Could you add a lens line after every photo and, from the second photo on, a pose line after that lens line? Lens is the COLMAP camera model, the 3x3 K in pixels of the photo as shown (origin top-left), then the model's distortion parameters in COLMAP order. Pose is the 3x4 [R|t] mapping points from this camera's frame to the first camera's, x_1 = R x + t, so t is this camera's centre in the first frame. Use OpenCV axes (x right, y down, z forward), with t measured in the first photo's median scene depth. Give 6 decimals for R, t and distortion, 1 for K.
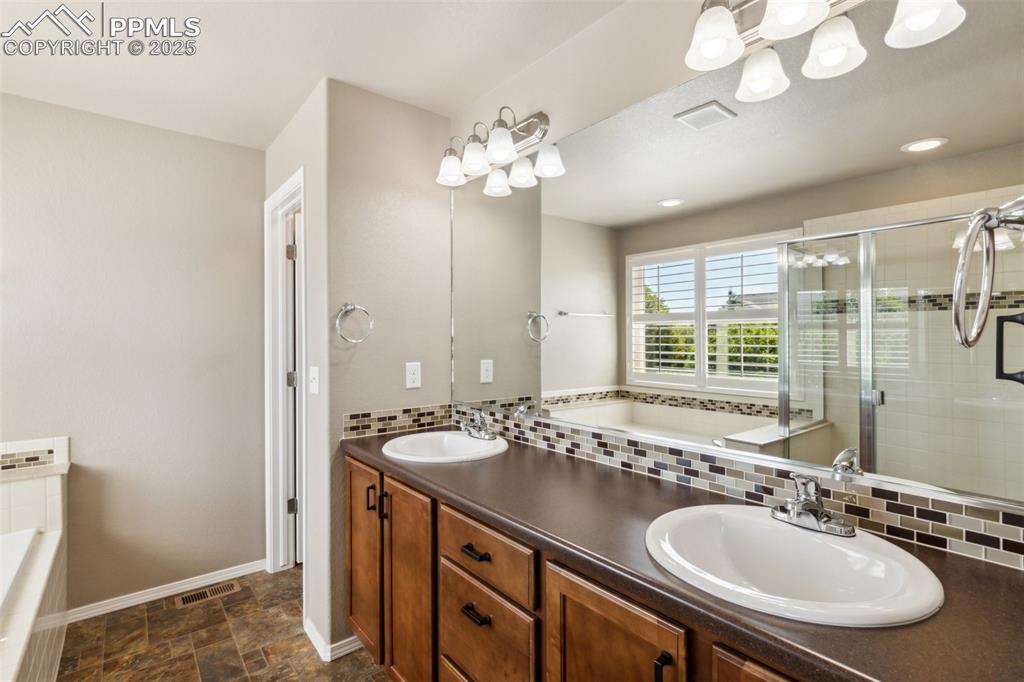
lens RADIAL K [[476.6, 0, 504.1], [0, 476.6, 338.9], [0, 0, 1]] dist [0.005626, -0.000695]
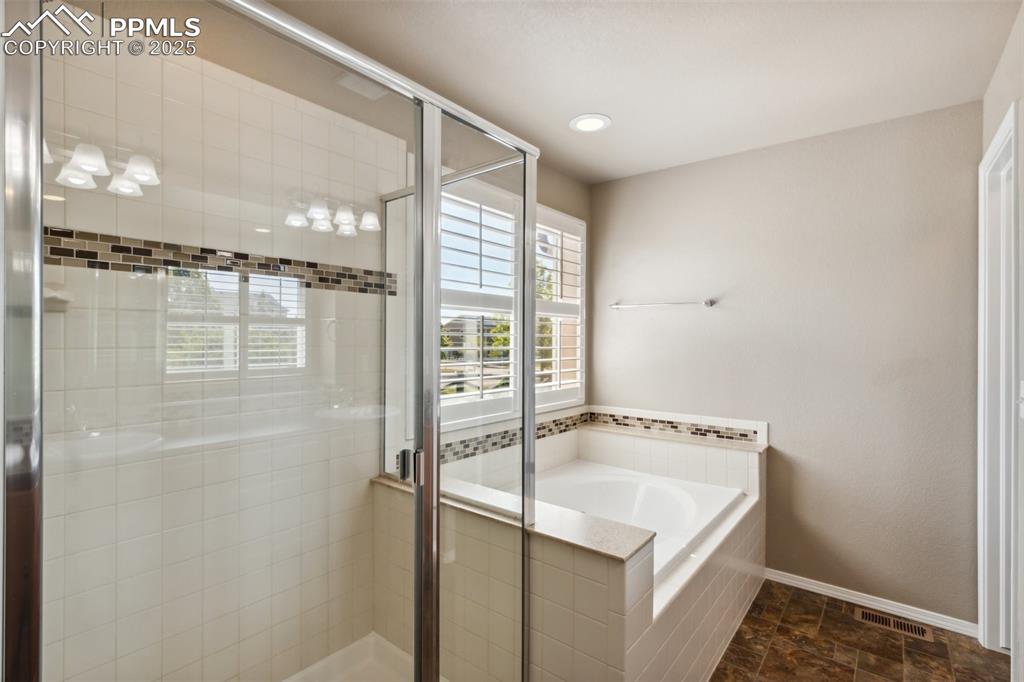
lens RADIAL K [[492.8, 0, 512.0], [0, 492.8, 341.0], [0, 0, 1]] dist [-0.016312, 0.001524]
pose [[0.197327, 0.003726, -0.980331, 0.153507], [-0.004603, 0.999985, 0.002874, 0.000167], [0.980327, 0.003945, 0.197341, 0.126821]]
